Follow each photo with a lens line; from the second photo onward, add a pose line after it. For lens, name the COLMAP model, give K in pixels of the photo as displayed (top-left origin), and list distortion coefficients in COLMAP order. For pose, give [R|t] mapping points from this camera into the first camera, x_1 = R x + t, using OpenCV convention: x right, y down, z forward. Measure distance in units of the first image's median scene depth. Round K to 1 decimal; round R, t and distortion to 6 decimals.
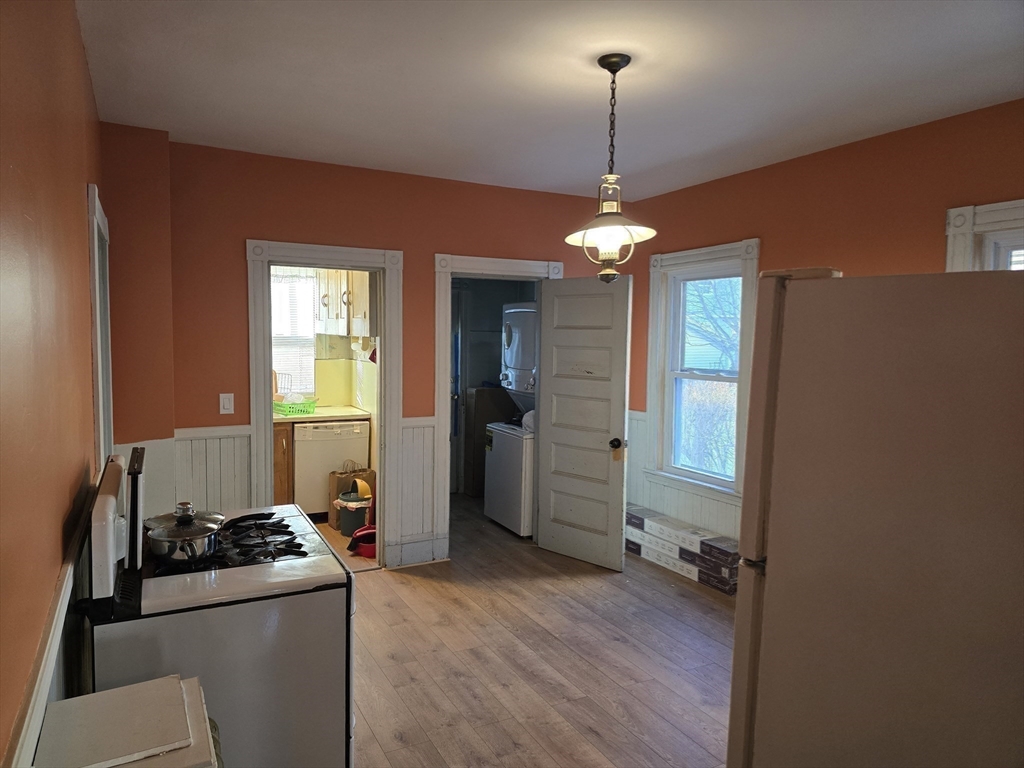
lens RADIAL K [[682.1, 0, 502.8], [0, 682.1, 373.4], [0, 0, 1]] dist [0.003398, -0.000041]
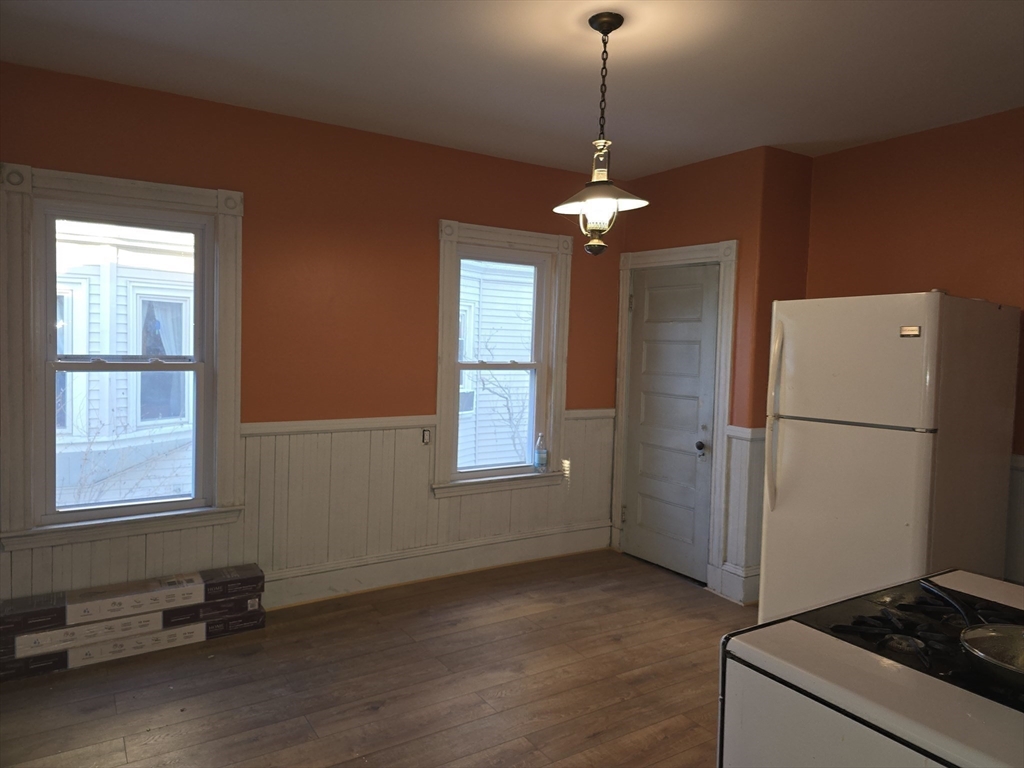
lens RADIAL K [[682.1, 0, 502.8], [0, 682.1, 373.4], [0, 0, 1]] dist [0.003398, -0.000041]
pose [[-0.083654, -0.060083, 0.994682, -0.707766], [0.034768, 0.997397, 0.063171, -0.031851], [-0.995888, 0.039867, -0.081347, 1.103642]]
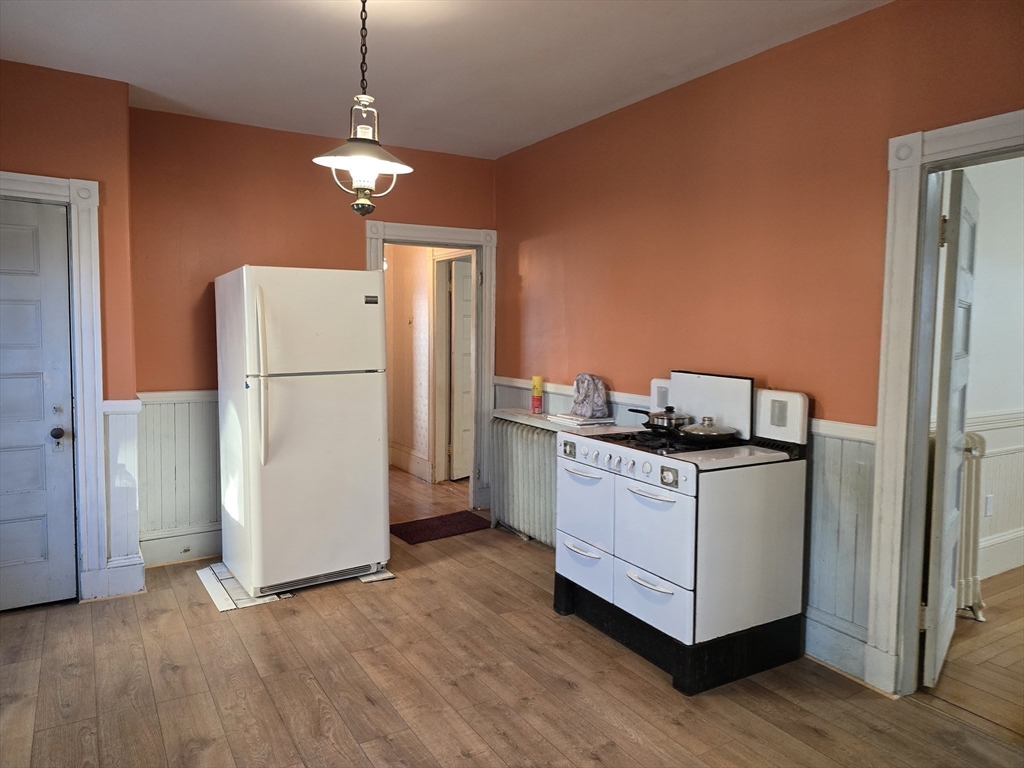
lens RADIAL K [[682.1, 0, 502.8], [0, 682.1, 373.4], [0, 0, 1]] dist [0.003398, -0.000041]
pose [[-0.997410, -0.022760, -0.068224, 0.025522], [-0.031194, 0.991637, 0.125228, -0.040858], [0.064803, 0.127032, -0.989779, 1.758854]]
